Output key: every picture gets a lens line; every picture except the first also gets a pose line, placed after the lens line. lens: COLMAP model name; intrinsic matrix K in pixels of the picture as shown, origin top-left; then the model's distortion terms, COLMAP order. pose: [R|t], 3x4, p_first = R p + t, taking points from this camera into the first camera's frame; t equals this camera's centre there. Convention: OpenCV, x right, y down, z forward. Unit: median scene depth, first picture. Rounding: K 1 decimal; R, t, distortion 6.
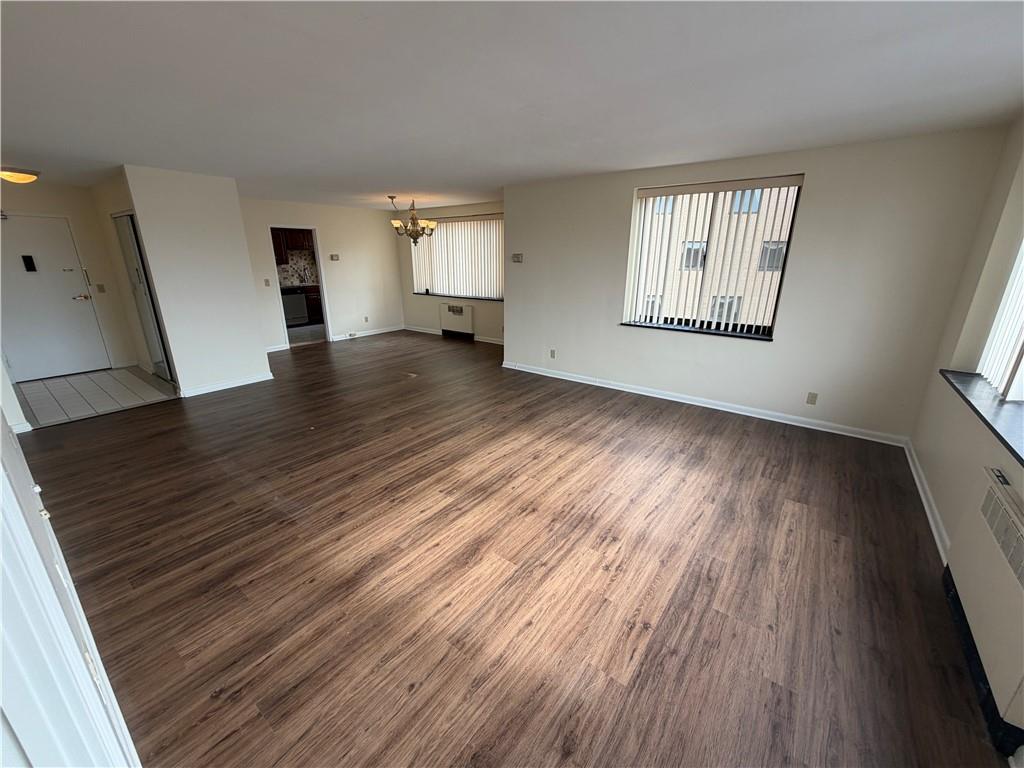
lens RADIAL K [[409.3, 0, 511.8], [0, 409.3, 382.4], [0, 0, 1]] dist [0.000561, 0.000313]
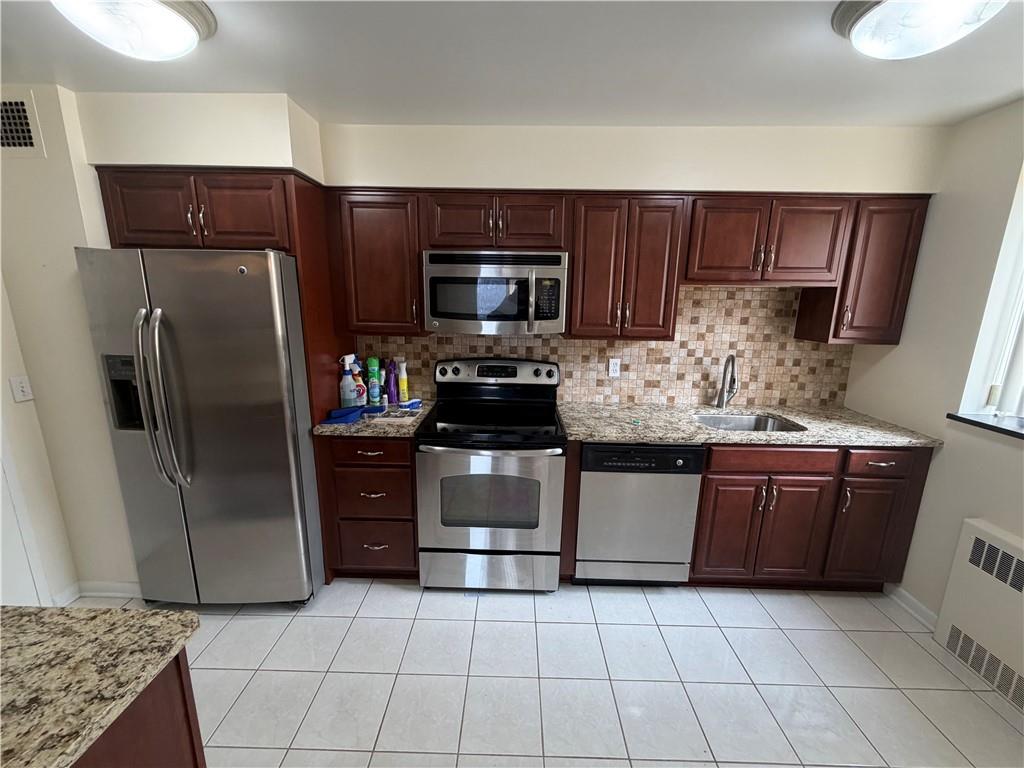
lens RADIAL K [[409.3, 0, 509.9], [0, 409.3, 384.0], [0, 0, 1]] dist [0.000561, 0.000313]
pose [[0.588249, 0.178916, -0.788640, -0.379064], [-0.257362, 0.965933, 0.027171, -0.229818], [0.766634, 0.186983, 0.614255, 0.732304]]
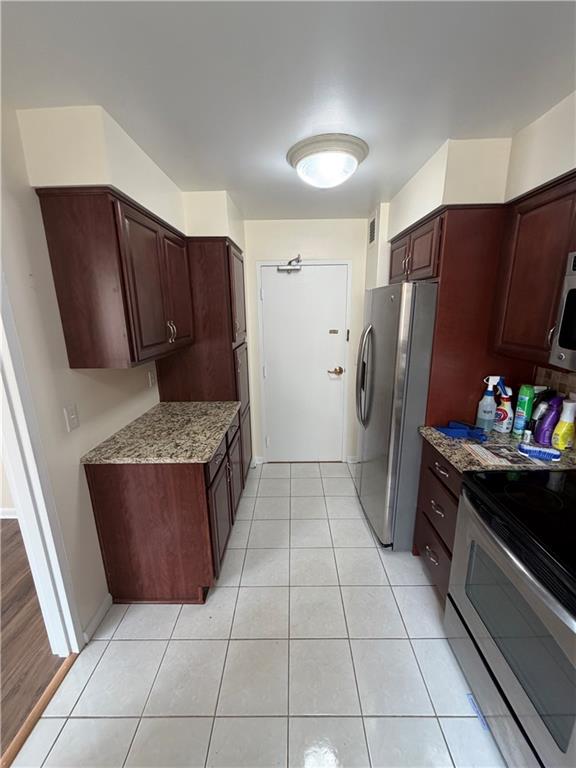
lens RADIAL K [[307.0, 0, 288.5], [0, 307.0, 381.6], [0, 0, 1]] dist [0.000561, 0.000313]
pose [[-0.802728, 0.144869, -0.578481, -0.443246], [-0.170885, 0.873485, 0.455875, -0.283801], [0.571337, 0.464797, -0.676415, 0.889202]]
